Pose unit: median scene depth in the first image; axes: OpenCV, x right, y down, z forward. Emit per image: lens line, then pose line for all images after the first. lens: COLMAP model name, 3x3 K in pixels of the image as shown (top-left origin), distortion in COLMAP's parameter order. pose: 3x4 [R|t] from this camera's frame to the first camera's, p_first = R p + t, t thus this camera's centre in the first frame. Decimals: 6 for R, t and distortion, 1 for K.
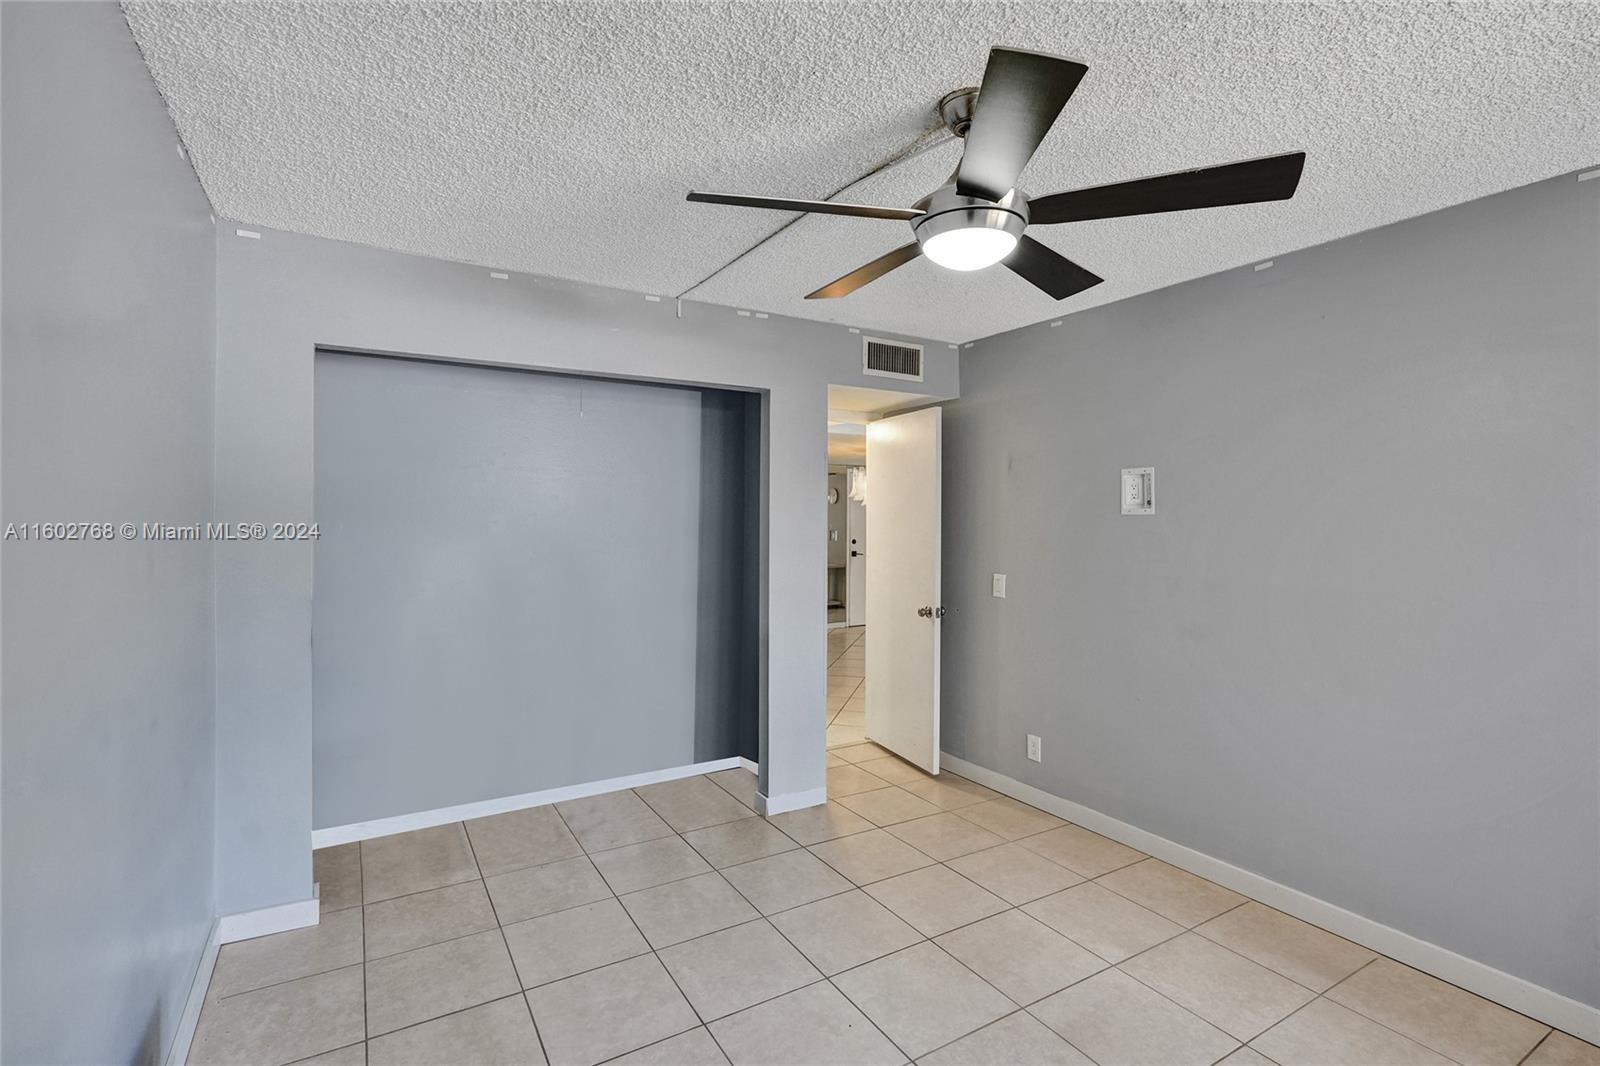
lens RADIAL K [[748.3, 0, 792.9], [0, 748.3, 528.0], [0, 0, 1]] dist [-0.005725, 0.001691]
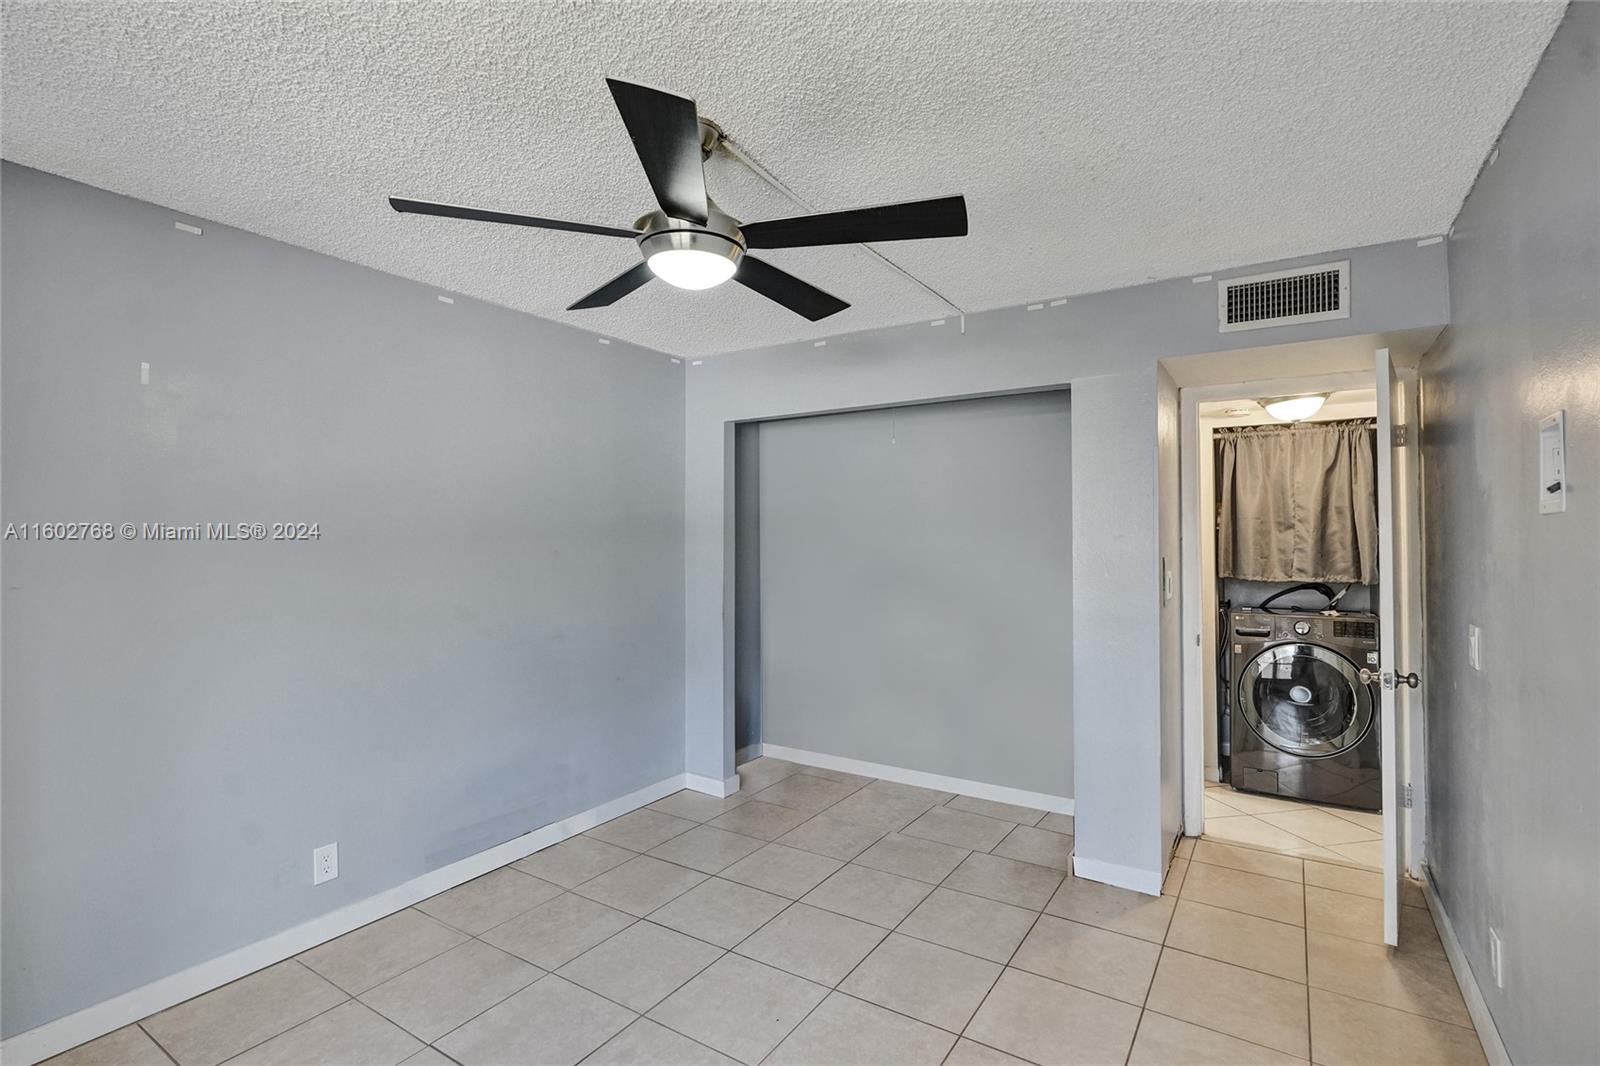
lens RADIAL K [[748.3, 0, 796.7], [0, 748.3, 531.6], [0, 0, 1]] dist [-0.005725, 0.001691]
pose [[0.445734, -0.011946, -0.895086, 0.617658], [-0.008645, 0.999807, -0.017649, 0.005988], [0.895124, 0.015605, 0.445545, 0.334822]]
